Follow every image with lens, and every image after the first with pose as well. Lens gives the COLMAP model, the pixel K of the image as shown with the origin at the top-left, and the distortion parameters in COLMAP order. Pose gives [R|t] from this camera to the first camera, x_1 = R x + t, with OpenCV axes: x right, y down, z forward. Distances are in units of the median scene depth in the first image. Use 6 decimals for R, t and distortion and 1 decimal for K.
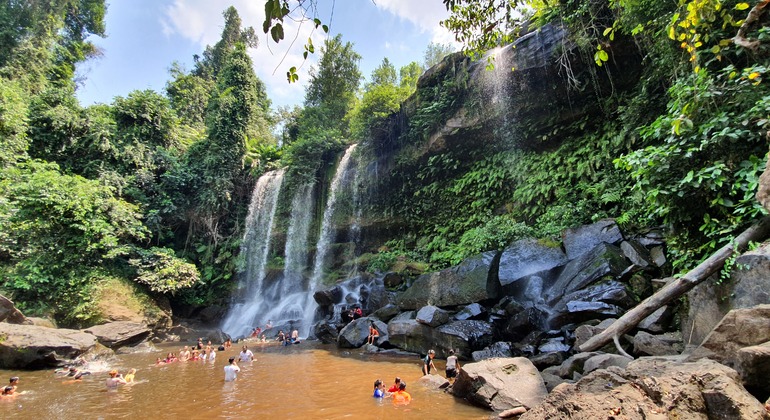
lens RADIAL K [[297.5, 0, 385.0], [0, 297.5, 210.0], [0, 0, 1]] dist [-0.000799, -0.000301]
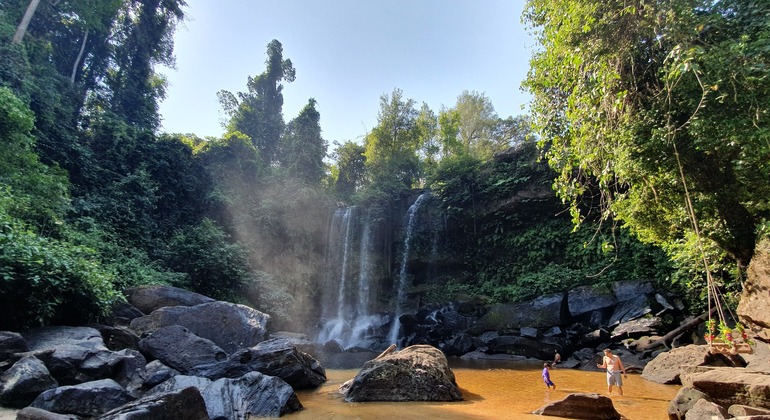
lens RADIAL K [[314.4, 0, 377.0], [0, 314.4, 243.9], [0, 0, 1]] dist [0.002603, -0.000075]
pose [[0.997369, 0.050415, 0.052092, -0.461315], [-0.052599, 0.997756, 0.041440, -0.086552], [-0.049886, -0.044071, 0.997782, -0.361572]]
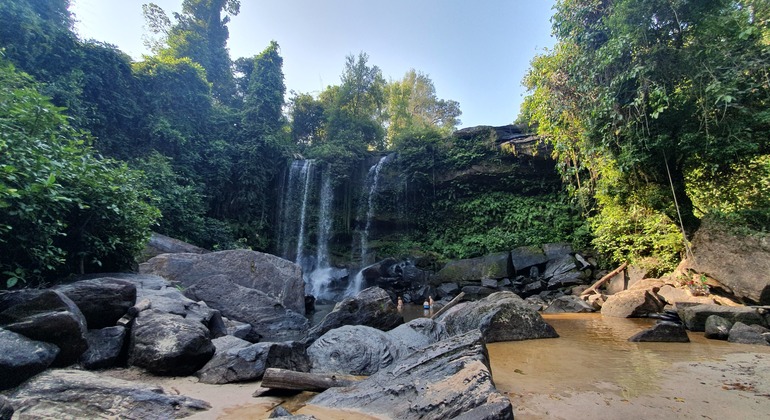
lens RADIAL K [[297.5, 0, 385.0], [0, 297.5, 210.0], [0, 0, 1]] dist [-0.000799, -0.000301]
pose [[0.922569, 0.120899, 0.366401, -0.736013], [-0.142118, 0.989352, 0.031391, -0.047253], [-0.358705, -0.081033, 0.929927, -0.297212]]
